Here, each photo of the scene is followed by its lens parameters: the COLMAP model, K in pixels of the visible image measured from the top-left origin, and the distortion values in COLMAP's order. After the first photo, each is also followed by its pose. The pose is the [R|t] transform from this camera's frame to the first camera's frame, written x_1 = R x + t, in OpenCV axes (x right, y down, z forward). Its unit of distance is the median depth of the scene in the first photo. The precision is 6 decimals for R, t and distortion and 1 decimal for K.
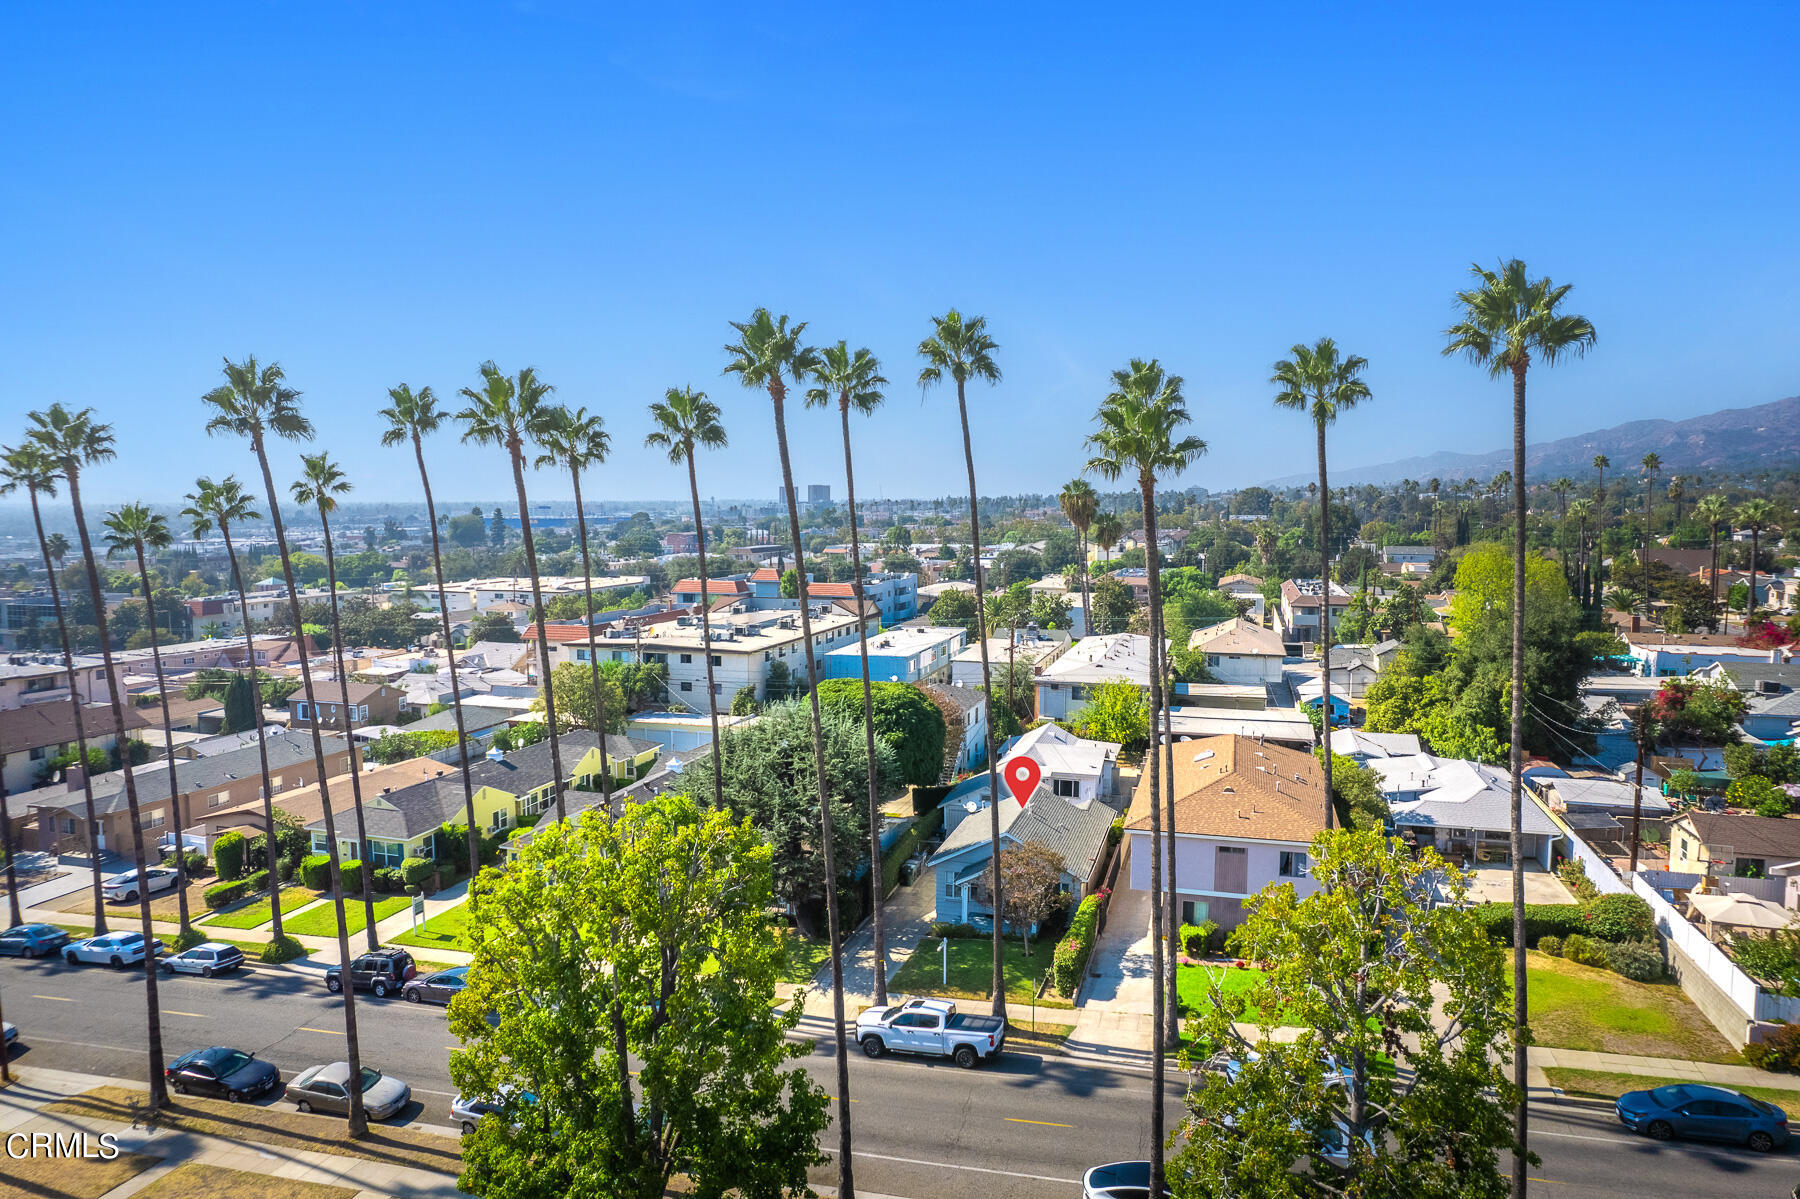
lens RADIAL K [[1152.5, 0, 893.5], [0, 1152.5, 600.3], [0, 0, 1]] dist [-0.082173, 0.075682]
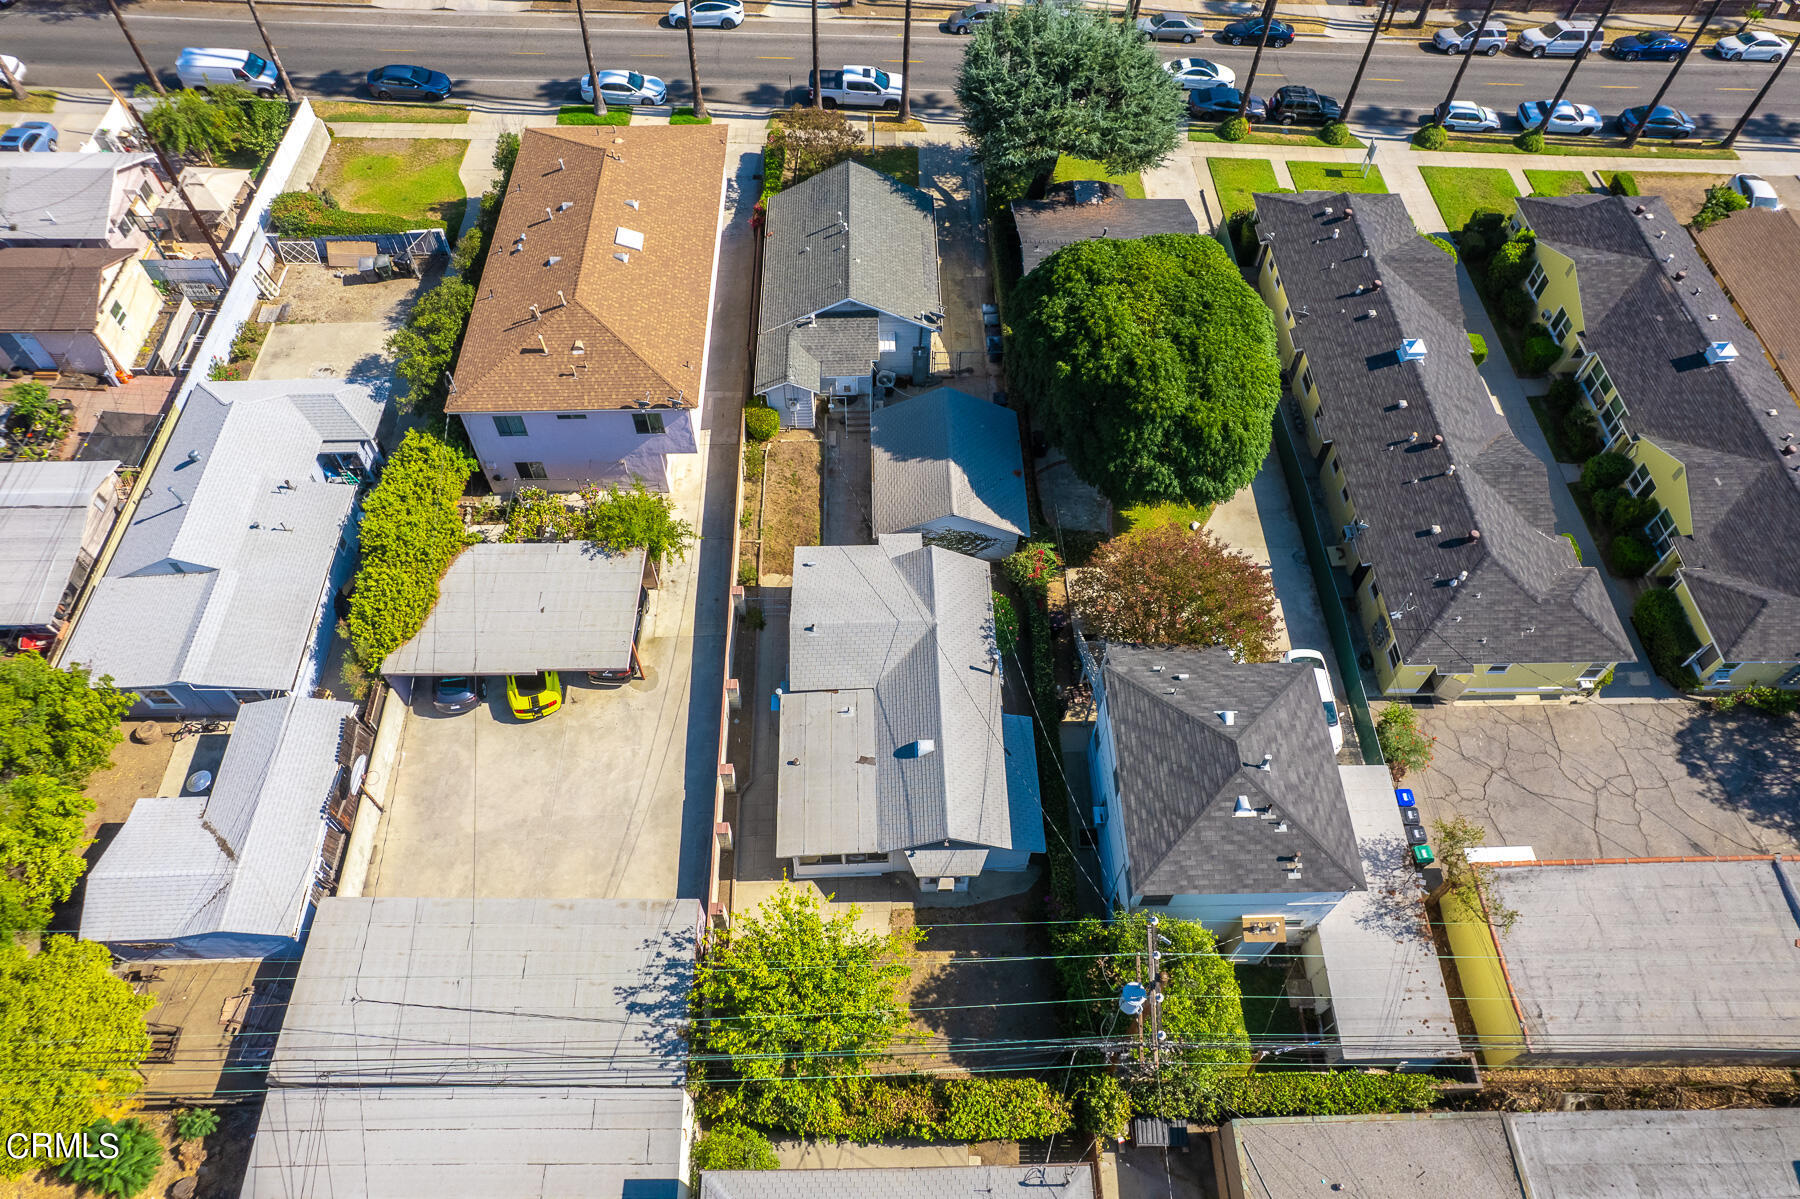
lens RADIAL K [[1152.5, 0, 893.5], [0, 1152.5, 600.3], [0, 0, 1]] dist [-0.082173, 0.075682]
pose [[-0.951717, 0.250495, -0.177448, 0.370427], [-0.028865, 0.502464, 0.864116, -0.506184], [0.305618, 0.827515, -0.470973, 2.000148]]
